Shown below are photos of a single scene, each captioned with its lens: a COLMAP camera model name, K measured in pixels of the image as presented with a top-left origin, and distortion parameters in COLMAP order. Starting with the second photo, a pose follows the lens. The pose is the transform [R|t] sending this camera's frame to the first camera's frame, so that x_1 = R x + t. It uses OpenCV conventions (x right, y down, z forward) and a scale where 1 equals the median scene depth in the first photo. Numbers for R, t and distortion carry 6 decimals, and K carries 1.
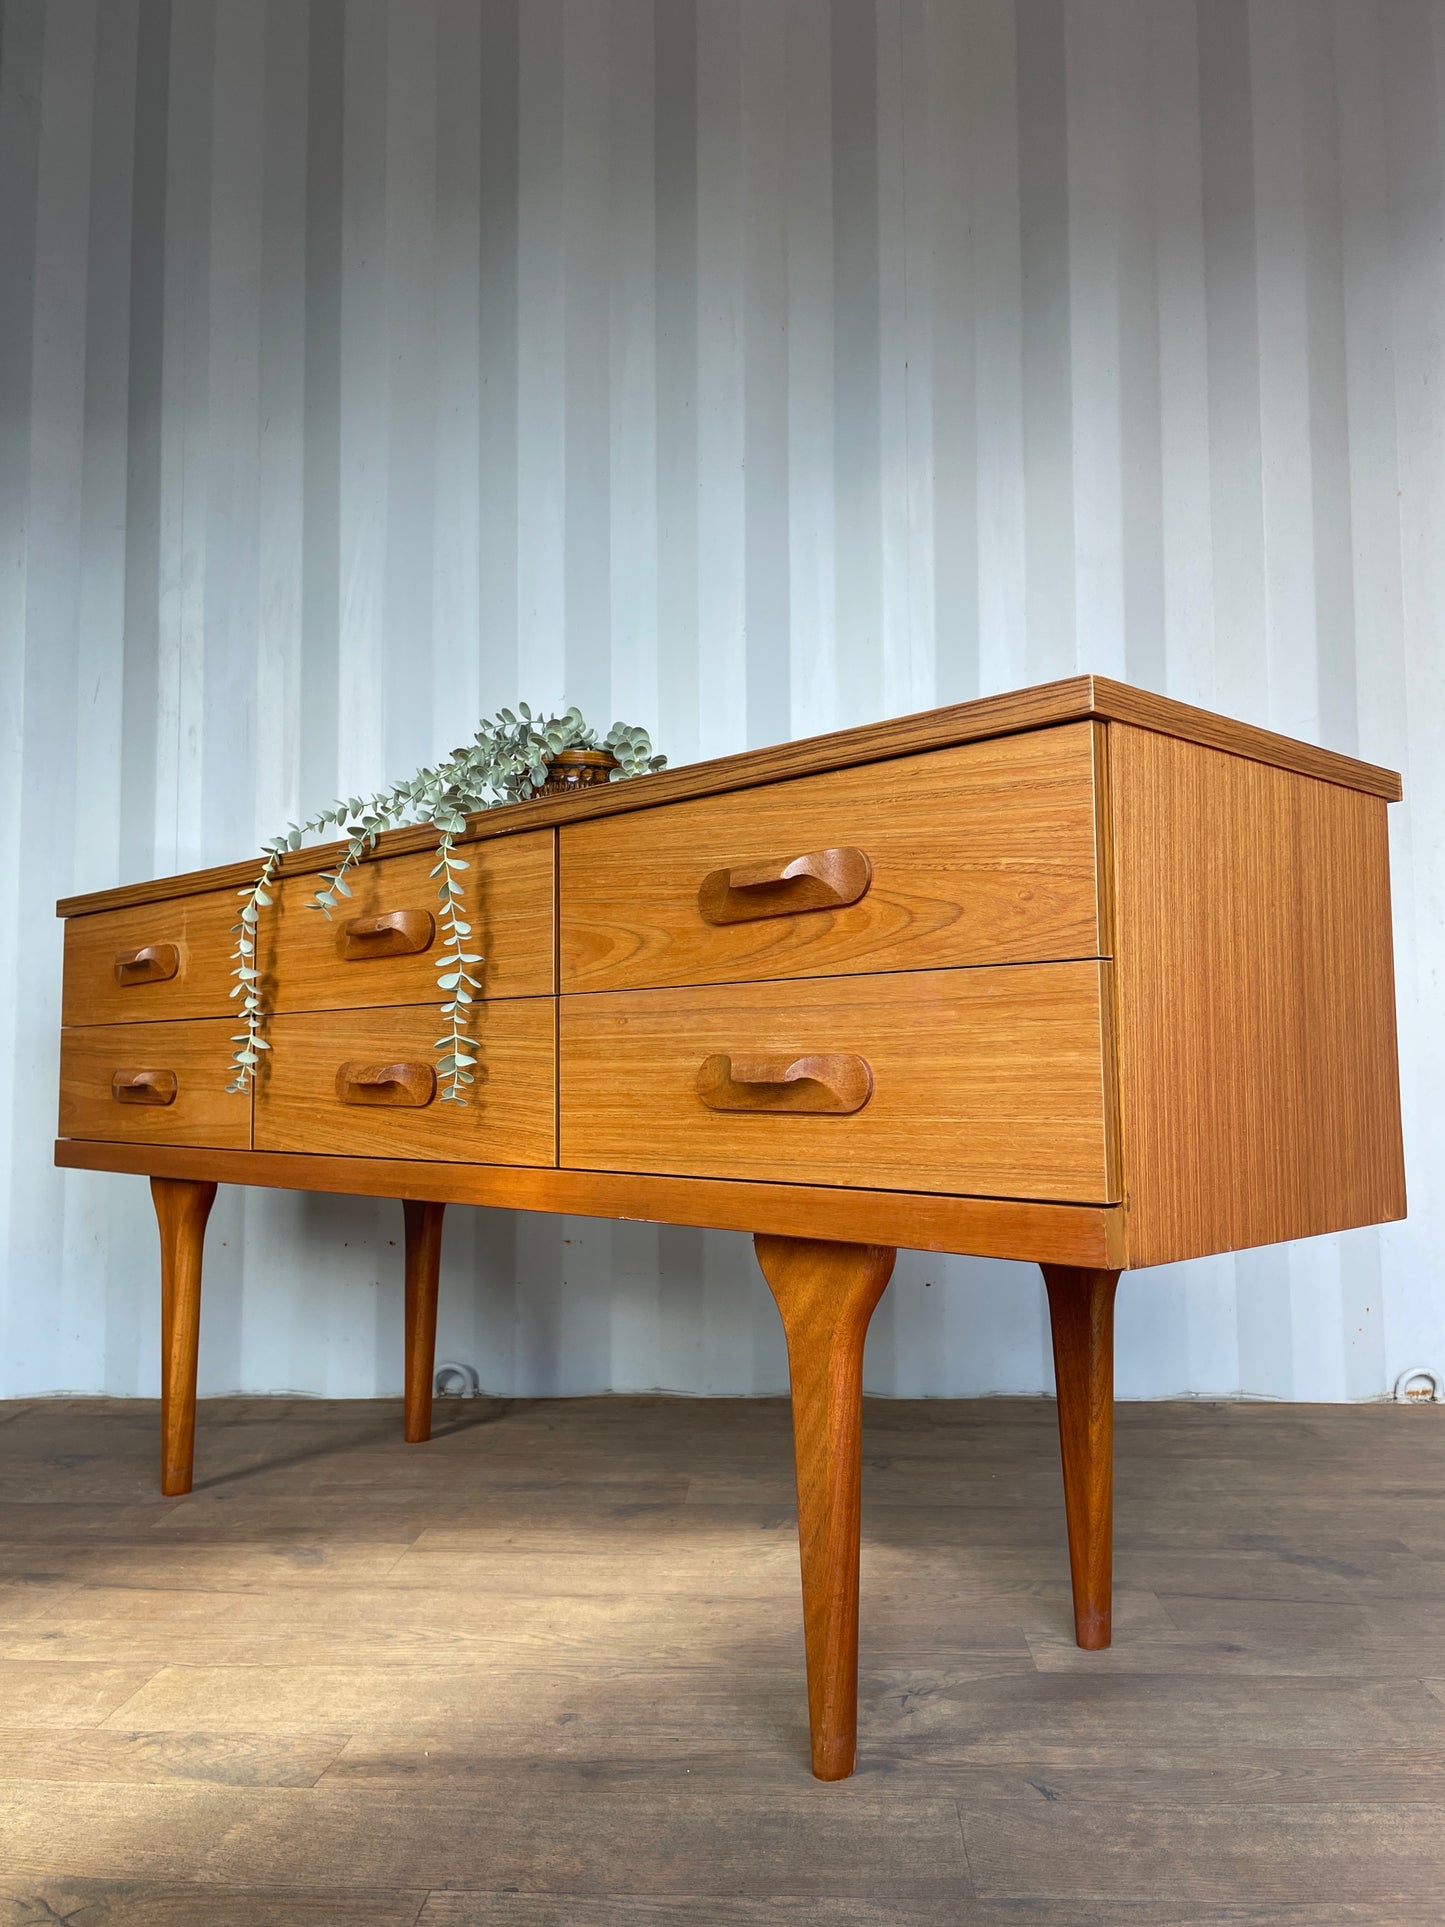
lens RADIAL K [[1473.4, 0, 743.4], [0, 1473.4, 954.6], [0, 0, 1]] dist [0.088768, -0.124081]
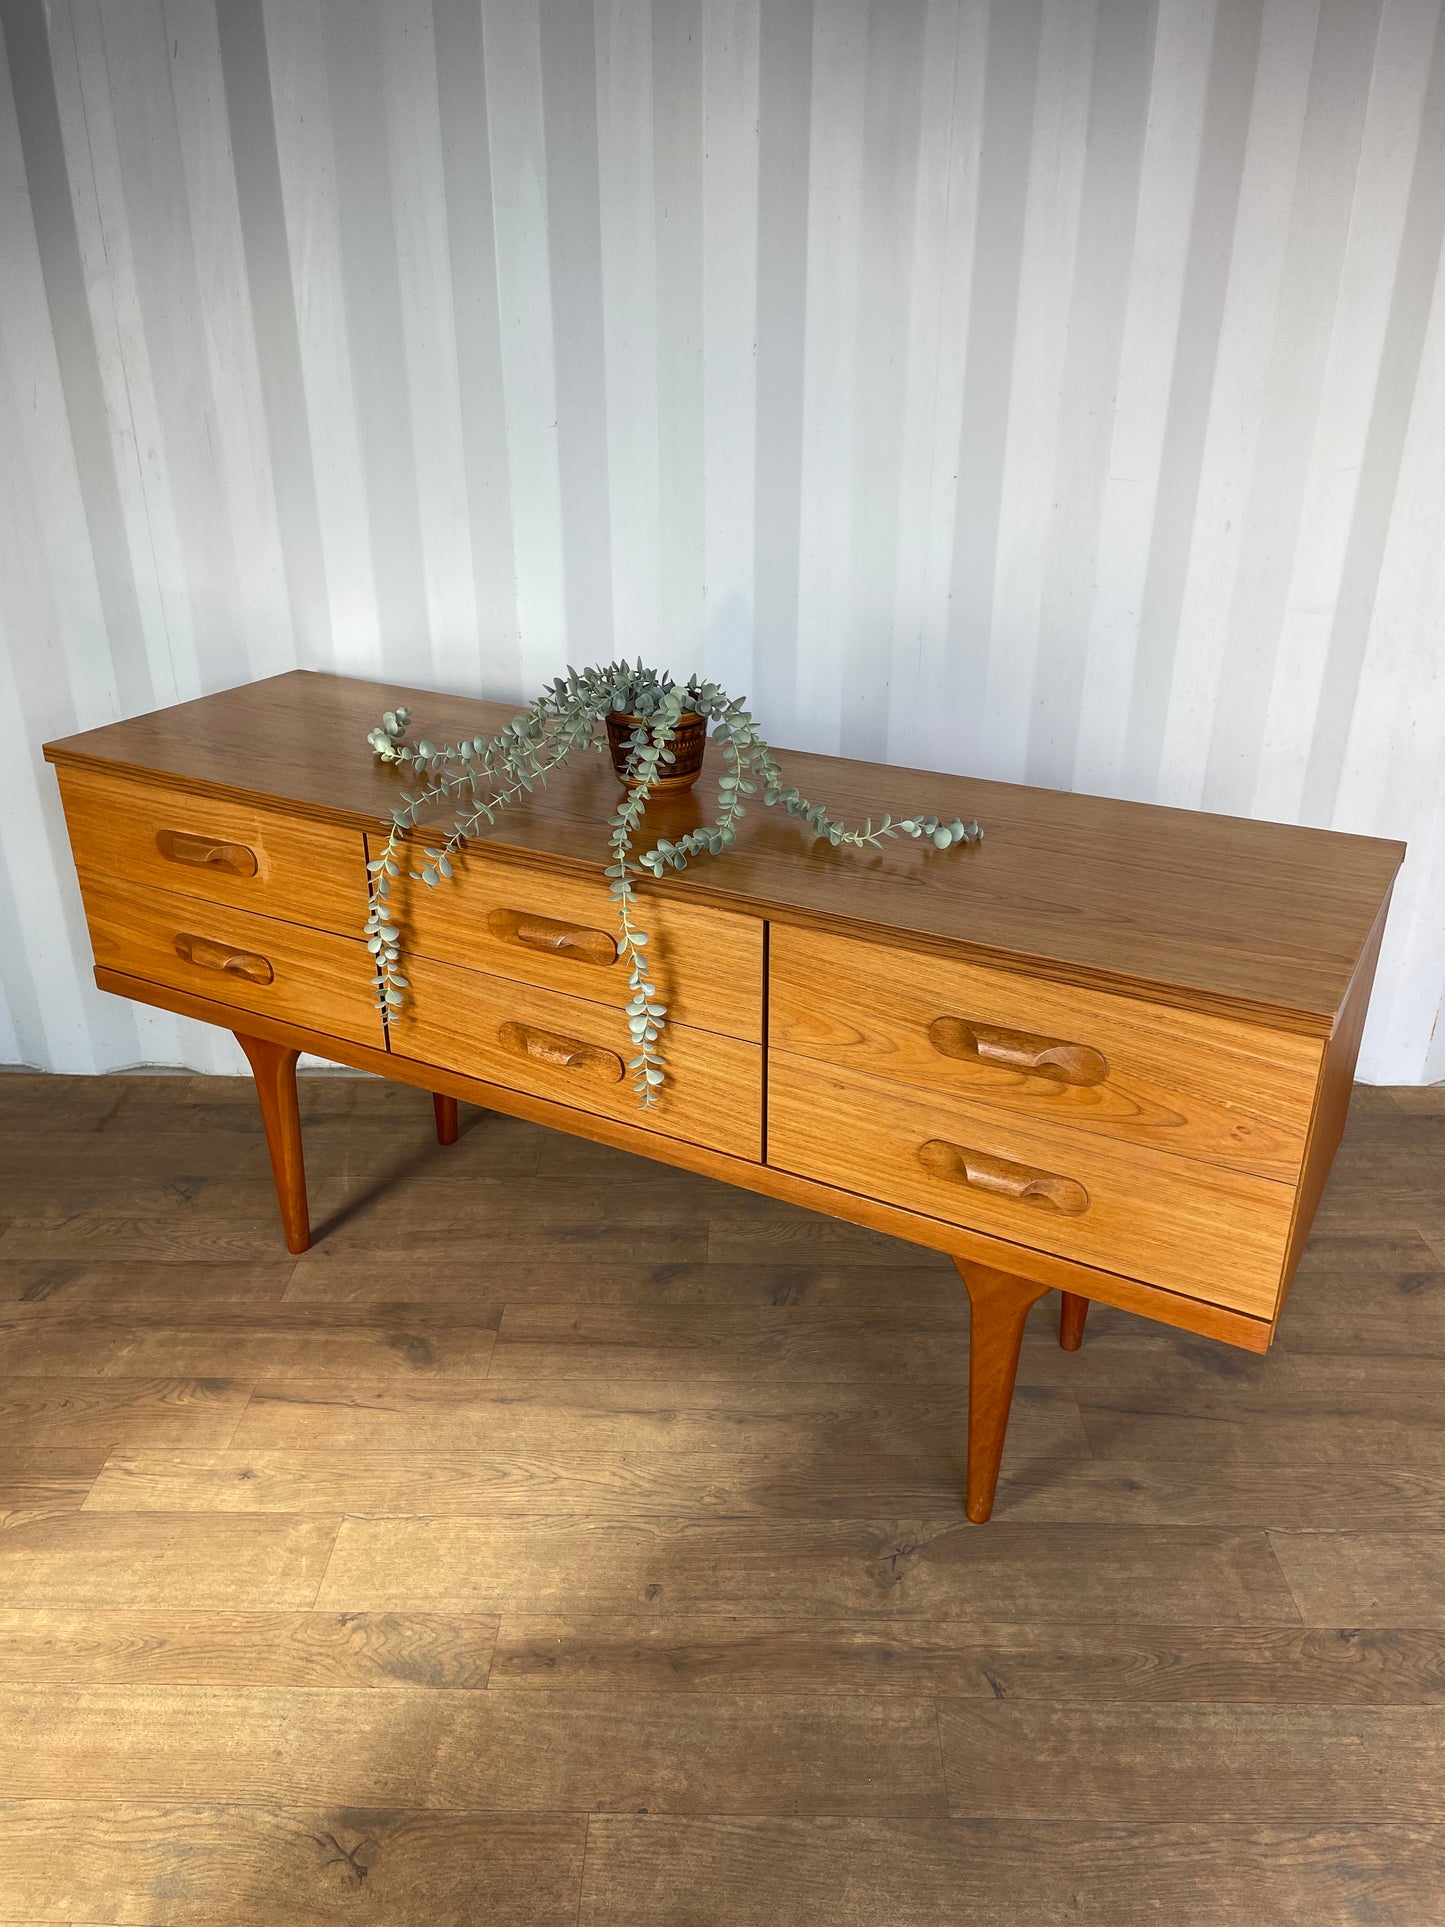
lens RADIAL K [[1470.9, 0, 714.7], [0, 1470.9, 959.9], [0, 0, 1]] dist [0.088596, -0.124644]
pose [[0.965404, -0.103060, 0.239530, -0.464933], [-0.027957, 0.872380, 0.488028, -0.647250], [-0.259257, -0.477840, 0.839318, 0.020614]]
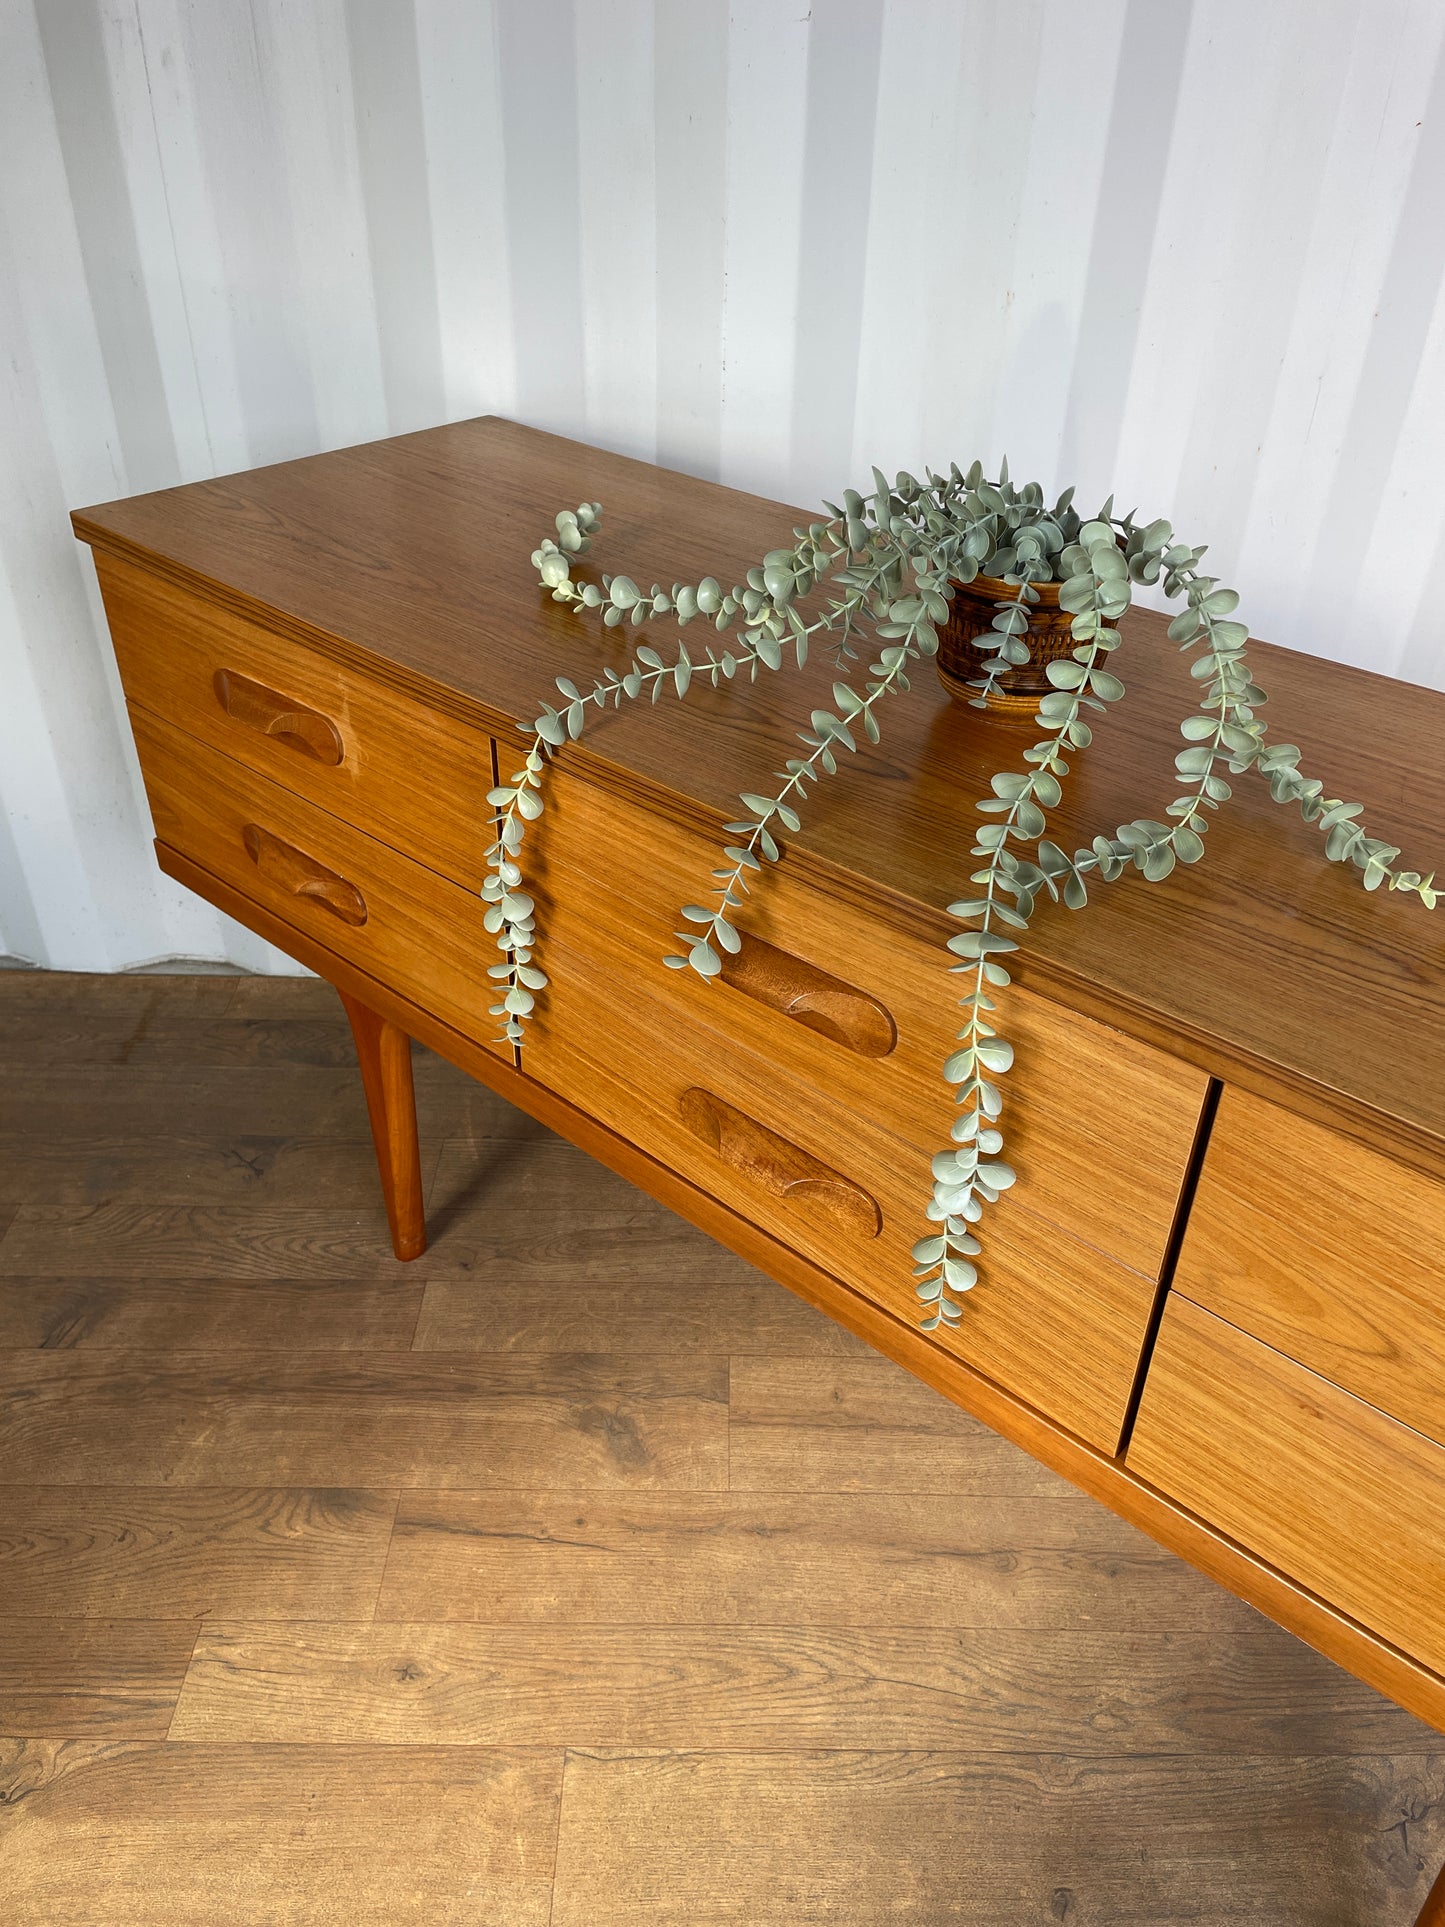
lens RADIAL K [[1473.4, 0, 715.6], [0, 1473.4, 944.1], [0, 0, 1]] dist [0.088768, -0.124081]
pose [[0.998909, 0.001254, 0.046687, -0.352969], [-0.030050, 0.782502, 0.621922, -0.479736], [-0.035752, -0.622646, 0.781686, 0.625805]]
